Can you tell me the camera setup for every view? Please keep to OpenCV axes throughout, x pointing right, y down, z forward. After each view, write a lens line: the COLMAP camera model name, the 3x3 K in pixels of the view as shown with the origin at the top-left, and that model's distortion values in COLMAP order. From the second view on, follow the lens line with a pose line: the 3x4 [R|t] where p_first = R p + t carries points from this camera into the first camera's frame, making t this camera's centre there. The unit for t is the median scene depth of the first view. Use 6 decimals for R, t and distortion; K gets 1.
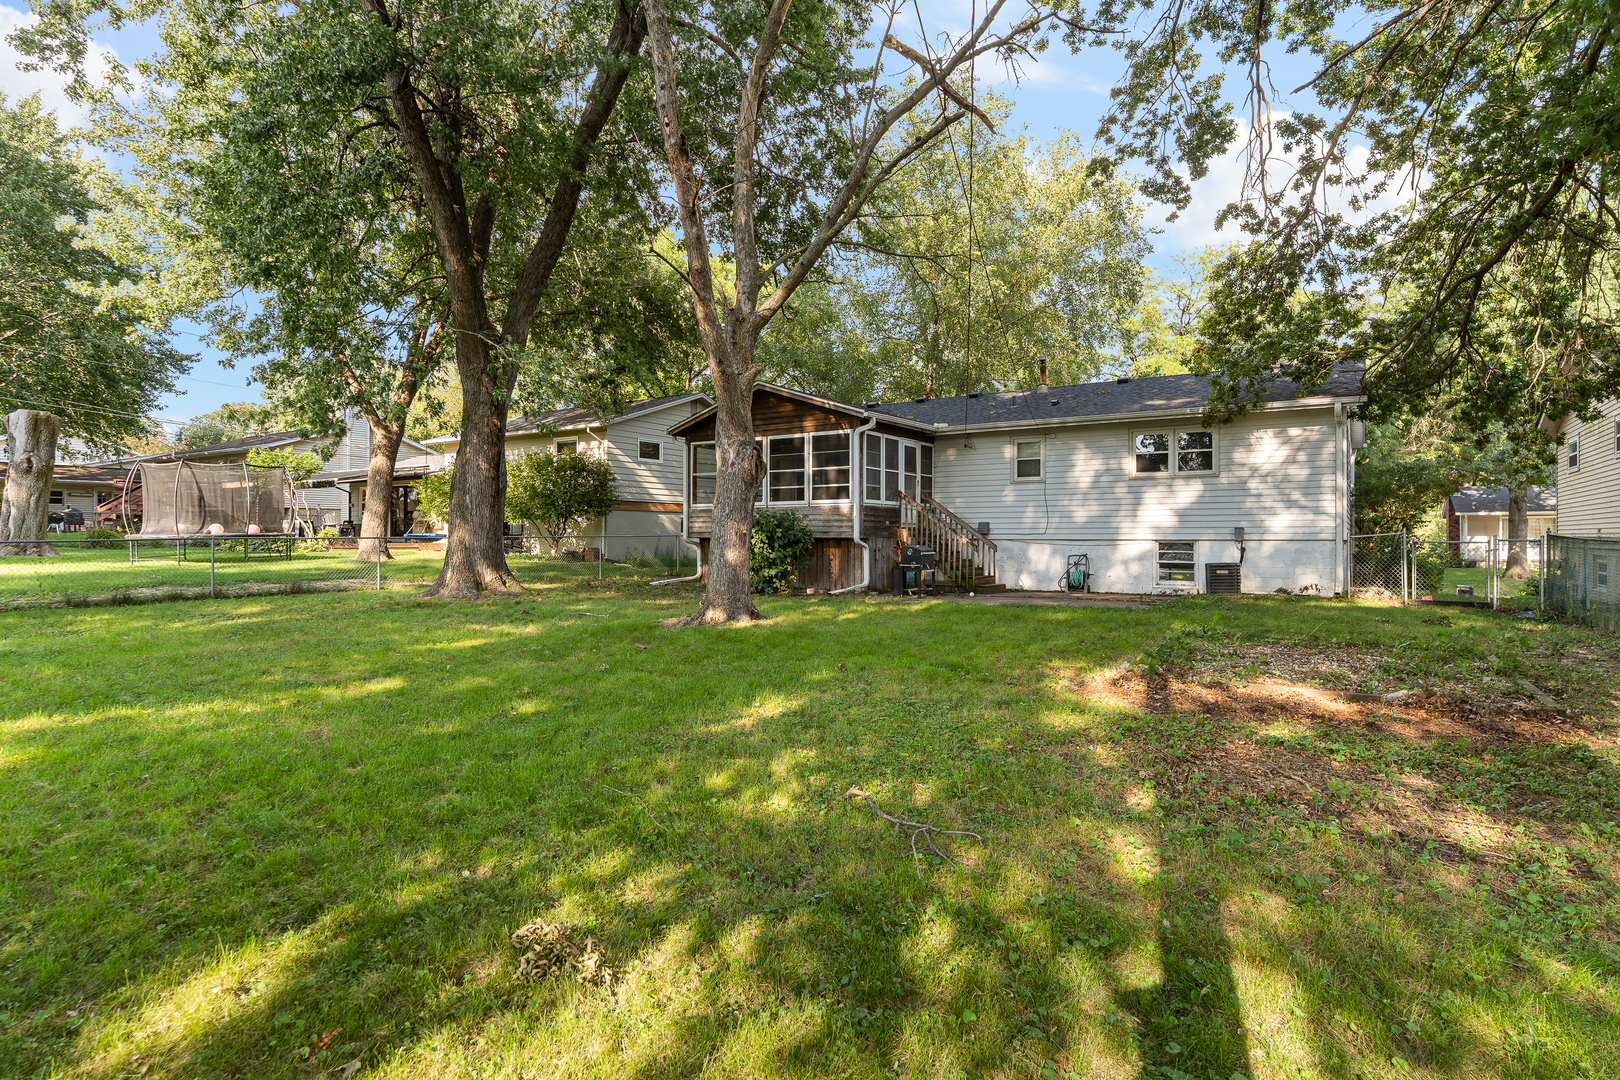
lens RADIAL K [[818.2, 0, 811.5], [0, 818.2, 535.3], [0, 0, 1]] dist [-0.002198, -0.000011]
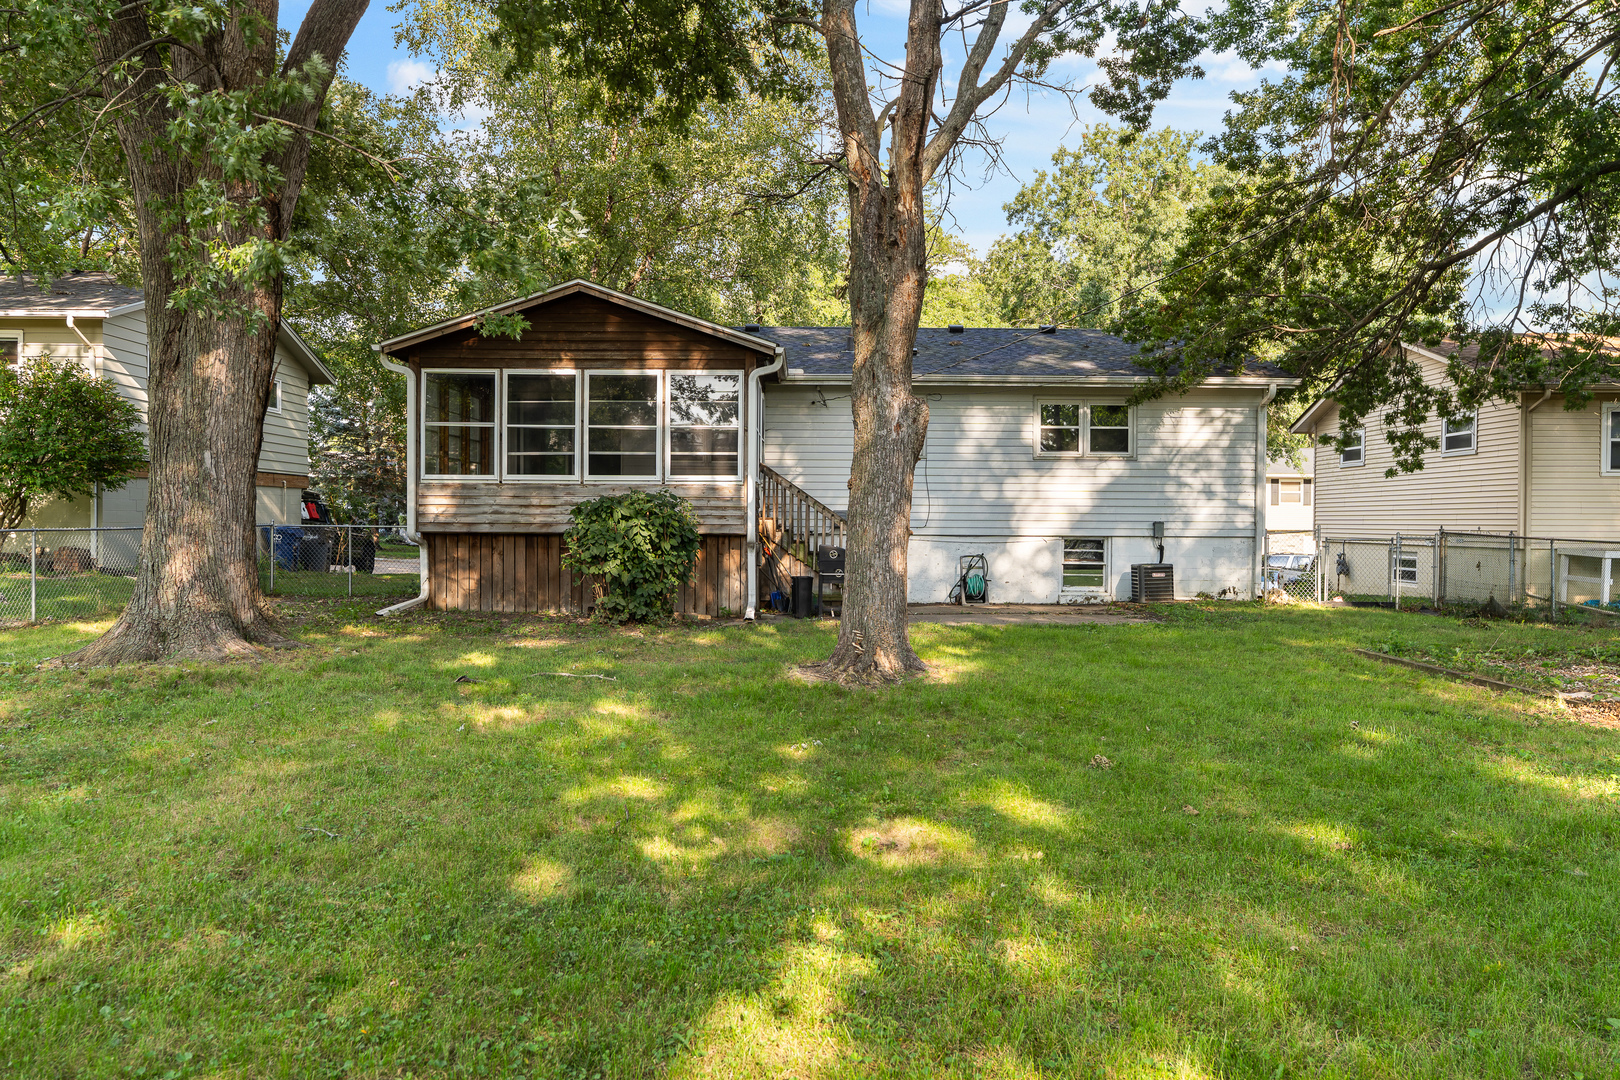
lens RADIAL K [[1160.0, 0, 804.1], [0, 1160.0, 533.9], [0, 0, 1]] dist [0.008677, 0.000571]
pose [[0.840961, -0.001319, 0.541094, -0.411974], [-0.006063, 0.999911, 0.011860, -0.008651], [-0.541062, -0.013254, 0.840878, 0.181277]]
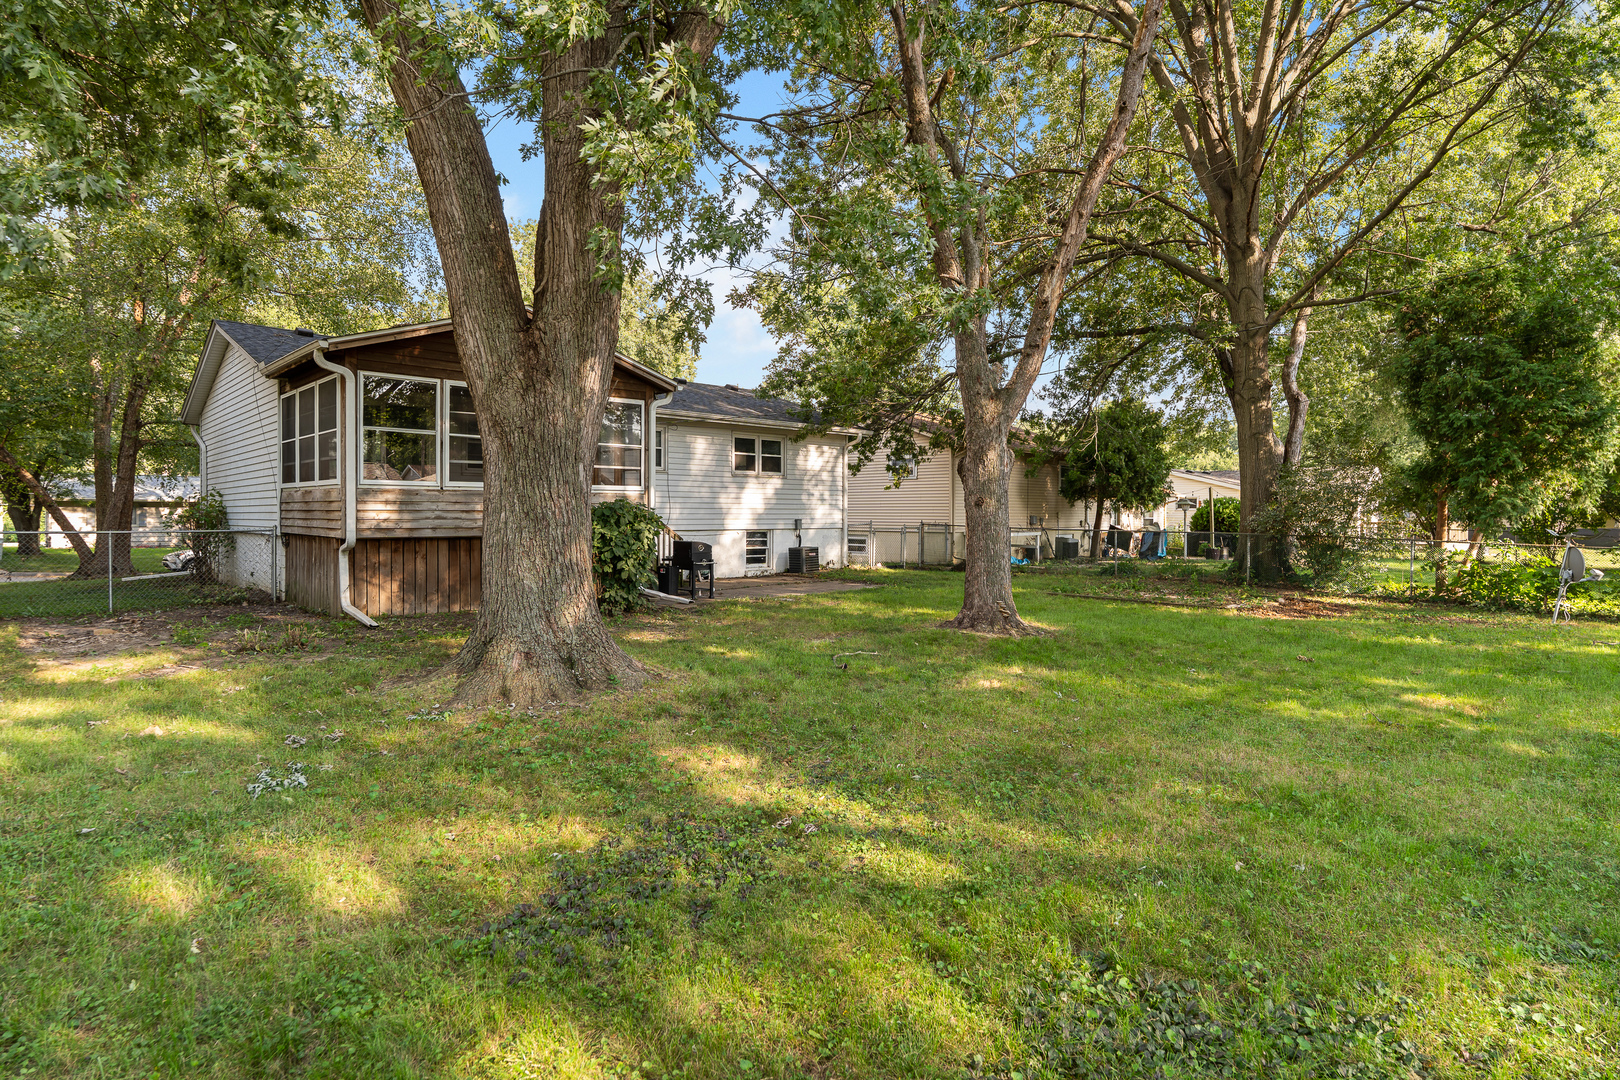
lens RADIAL K [[854.5, 0, 818.4], [0, 854.5, 537.5], [0, 0, 1]] dist [0.003740, 0.000140]
pose [[0.232160, -0.026090, 0.972328, -0.735708], [0.000053, 0.999641, 0.026810, -0.016005], [-0.972678, -0.006173, 0.232078, 0.627132]]
